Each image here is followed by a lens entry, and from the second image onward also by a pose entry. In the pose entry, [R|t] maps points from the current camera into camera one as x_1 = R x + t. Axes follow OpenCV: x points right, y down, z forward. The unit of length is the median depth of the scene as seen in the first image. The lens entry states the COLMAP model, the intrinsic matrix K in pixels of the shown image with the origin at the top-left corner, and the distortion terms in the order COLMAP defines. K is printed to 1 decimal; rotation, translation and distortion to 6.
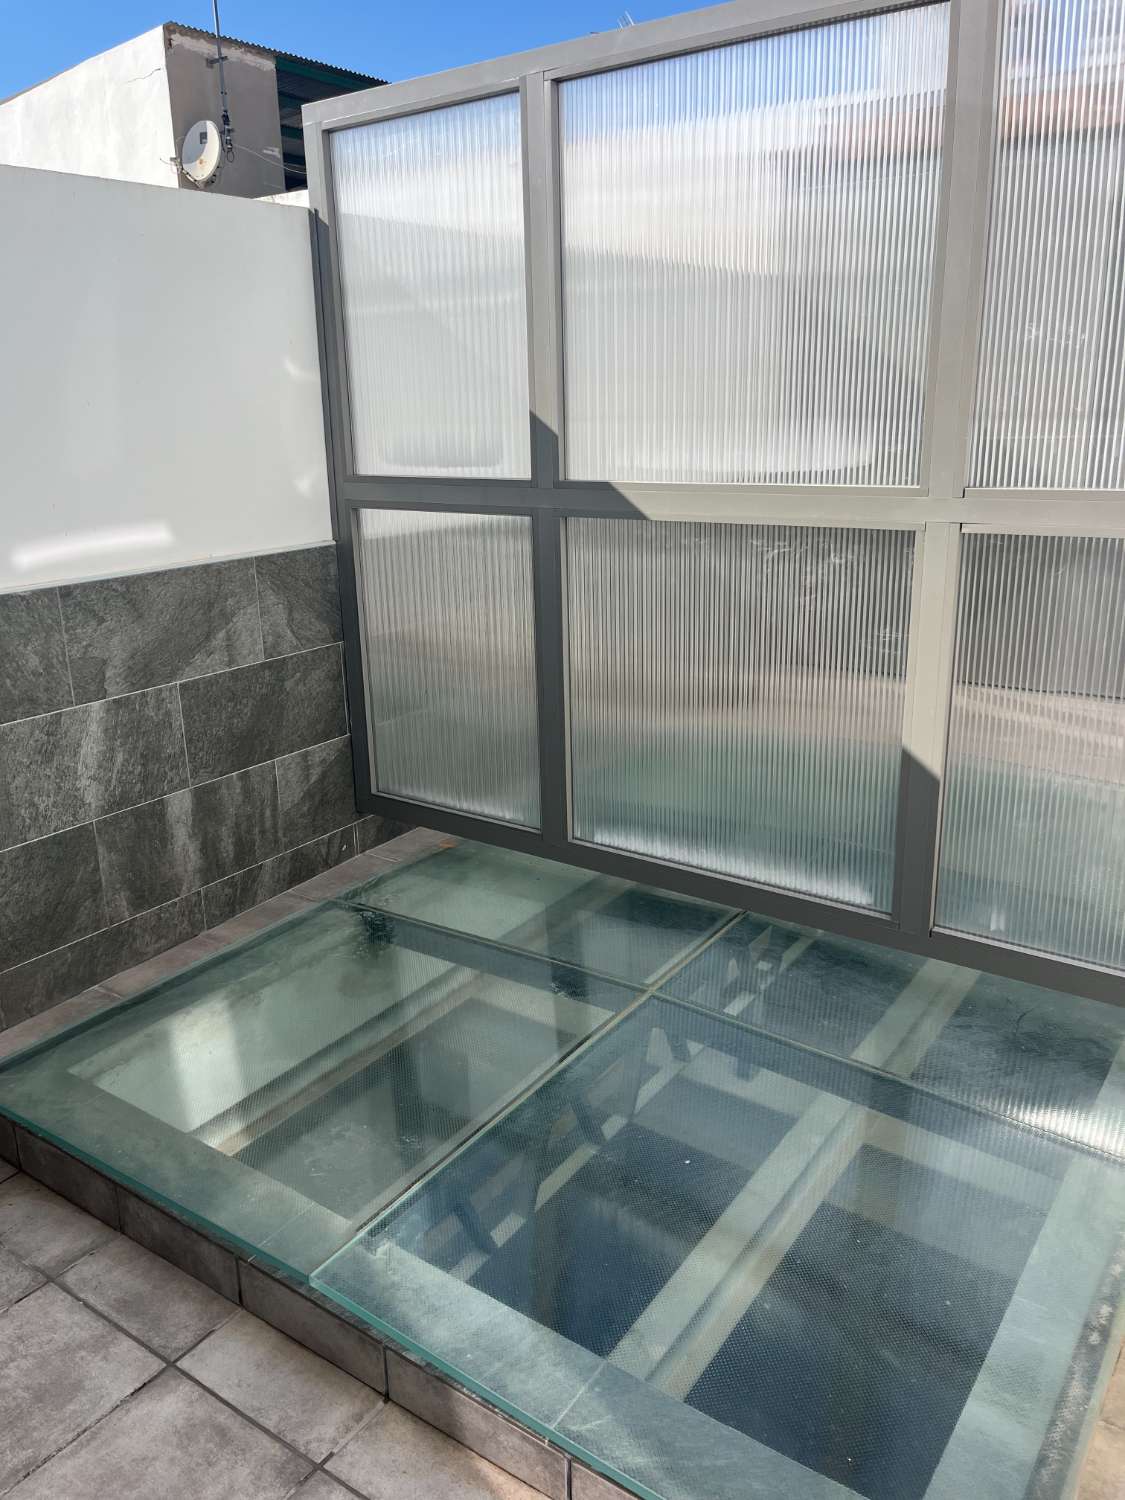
lens RADIAL K [[1153.7, 0, 561.2], [0, 1153.7, 741.8], [0, 0, 1]] dist [0.061426, -0.101030]
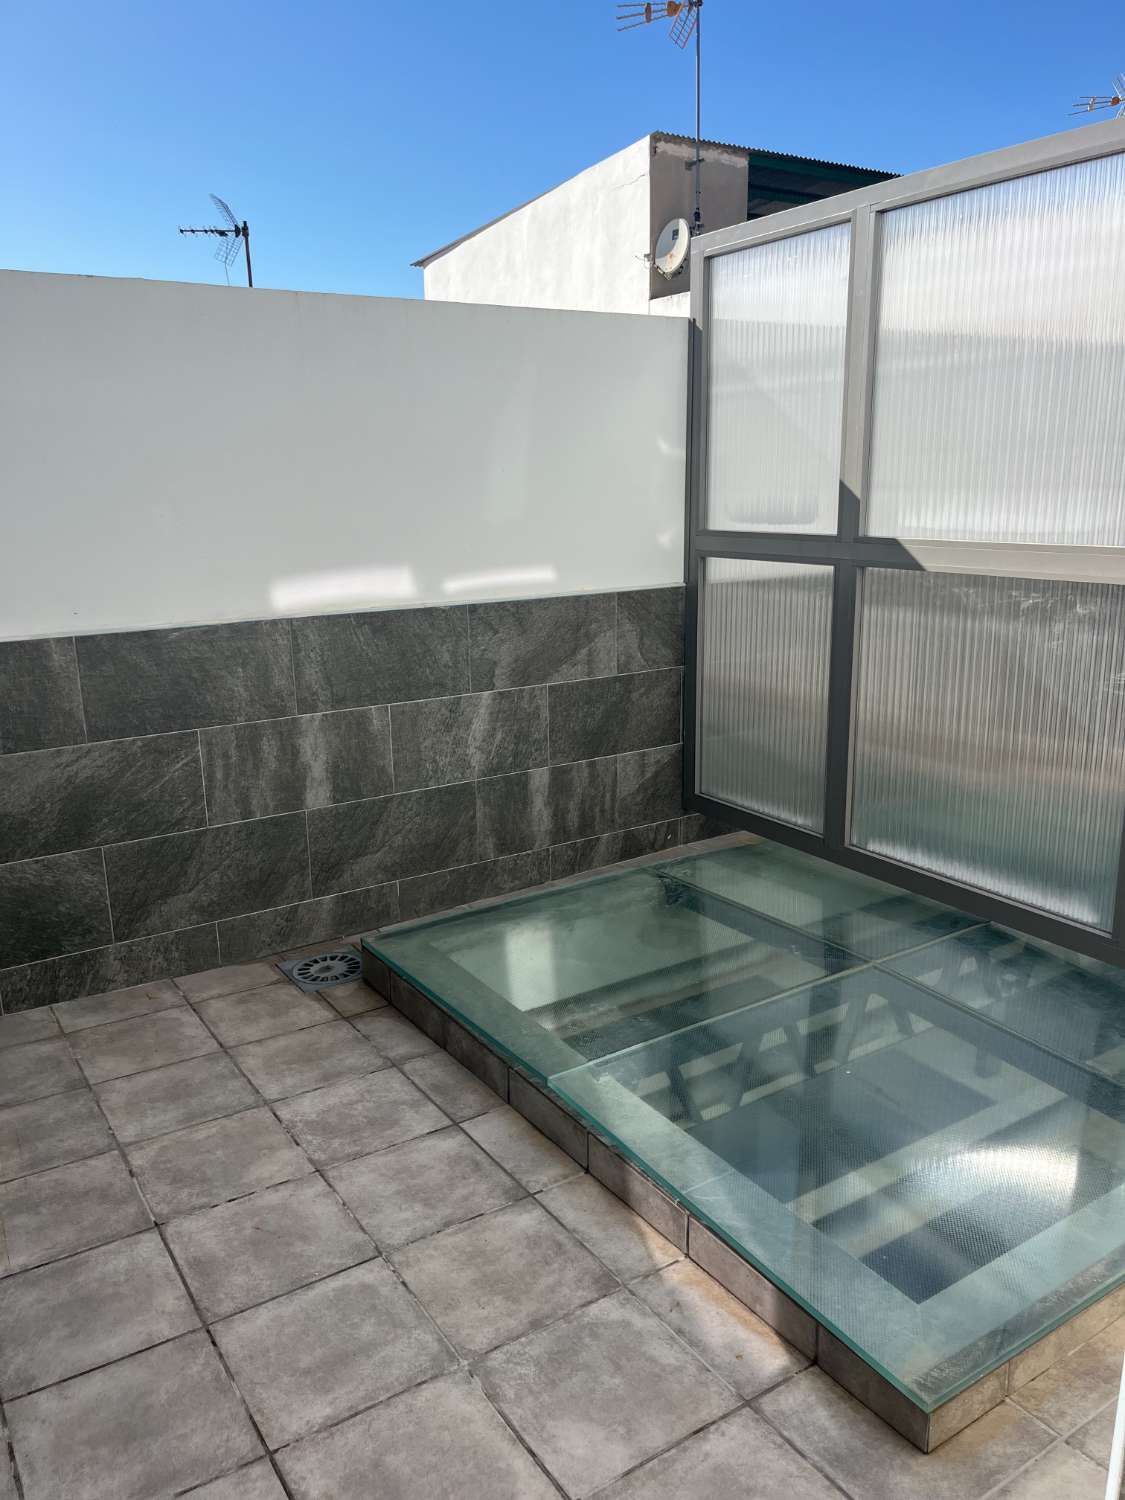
lens RADIAL K [[1136.5, 0, 558.5], [0, 1136.5, 758.4], [0, 0, 1]] dist [0.060790, -0.080700]
pose [[0.928683, 0.096607, -0.358072, 0.148701], [-0.109603, 0.993845, -0.016124, 0.051392], [0.354310, 0.054220, 0.933555, -0.186955]]
